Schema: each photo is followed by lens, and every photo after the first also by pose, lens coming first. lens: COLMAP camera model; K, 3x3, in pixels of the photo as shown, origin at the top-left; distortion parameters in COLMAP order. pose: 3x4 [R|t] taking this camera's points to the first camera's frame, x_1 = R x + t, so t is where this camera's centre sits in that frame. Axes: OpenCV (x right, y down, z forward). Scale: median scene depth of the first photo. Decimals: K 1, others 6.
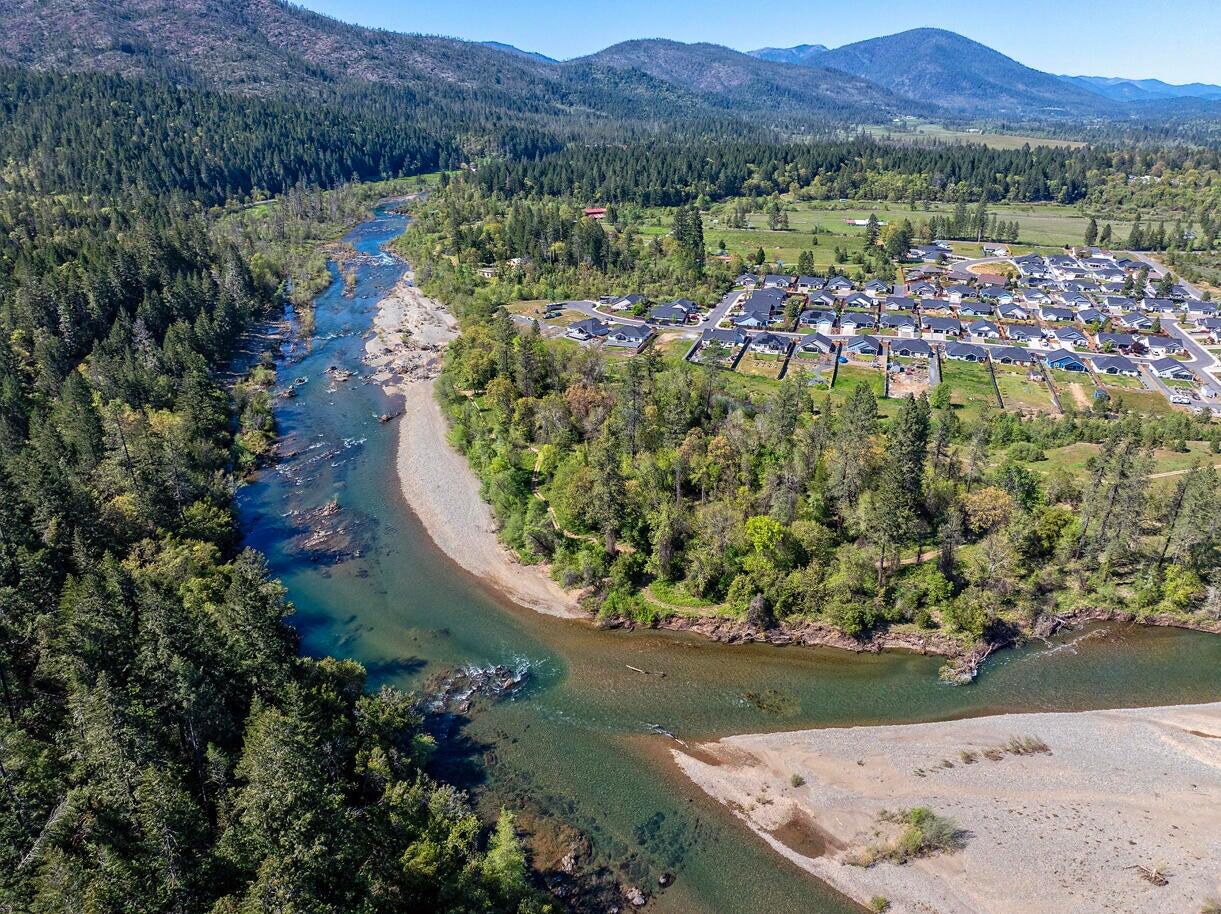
lens RADIAL K [[859.2, 0, 610.5], [0, 859.2, 457.0], [0, 0, 1]] dist [-0.039591, 0.005104]
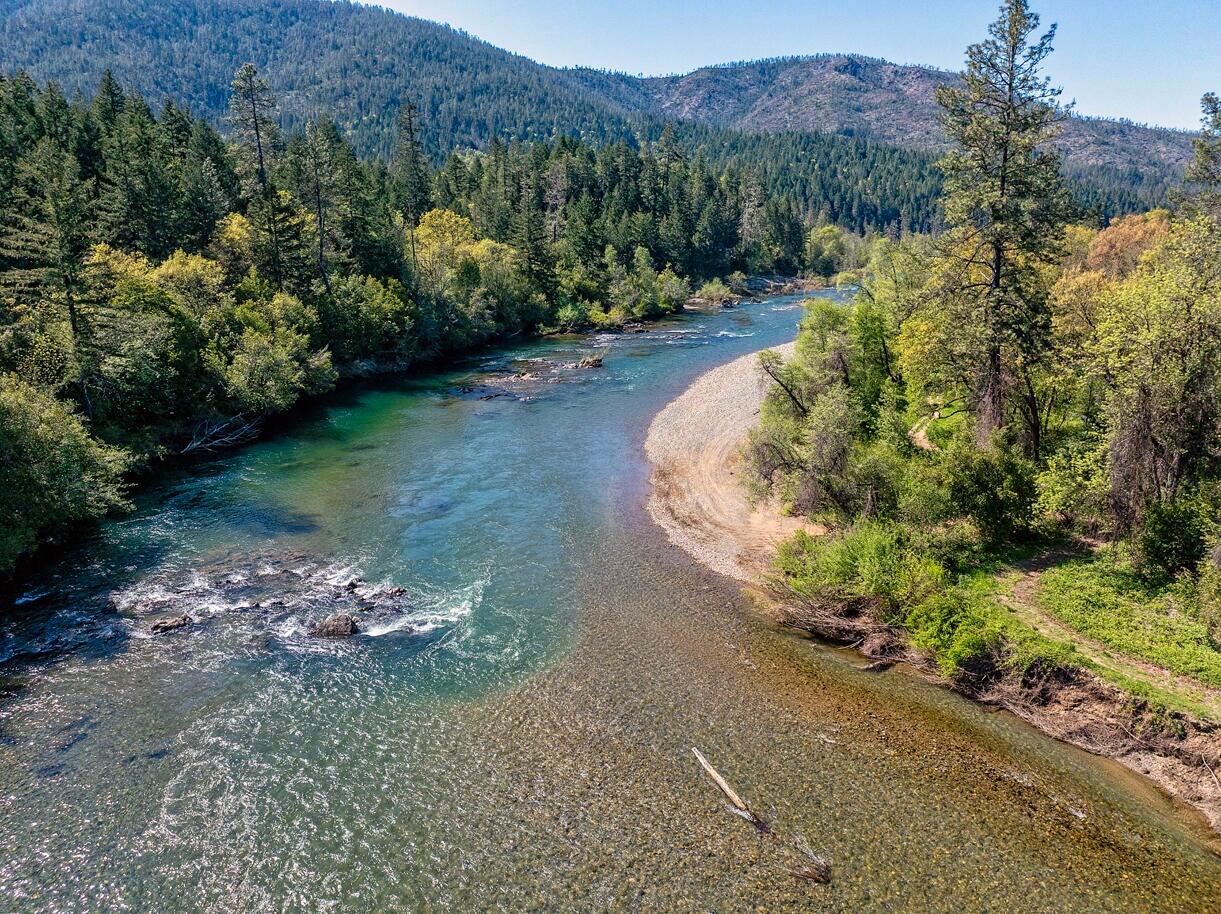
lens RADIAL K [[859.2, 0, 610.5], [0, 859.2, 457.0], [0, 0, 1]] dist [-0.039591, 0.005104]
pose [[0.715747, 0.189396, -0.672187, 0.046492], [-0.276358, 0.960766, -0.023561, 0.062042], [0.641352, 0.202628, 0.740006, 0.275184]]
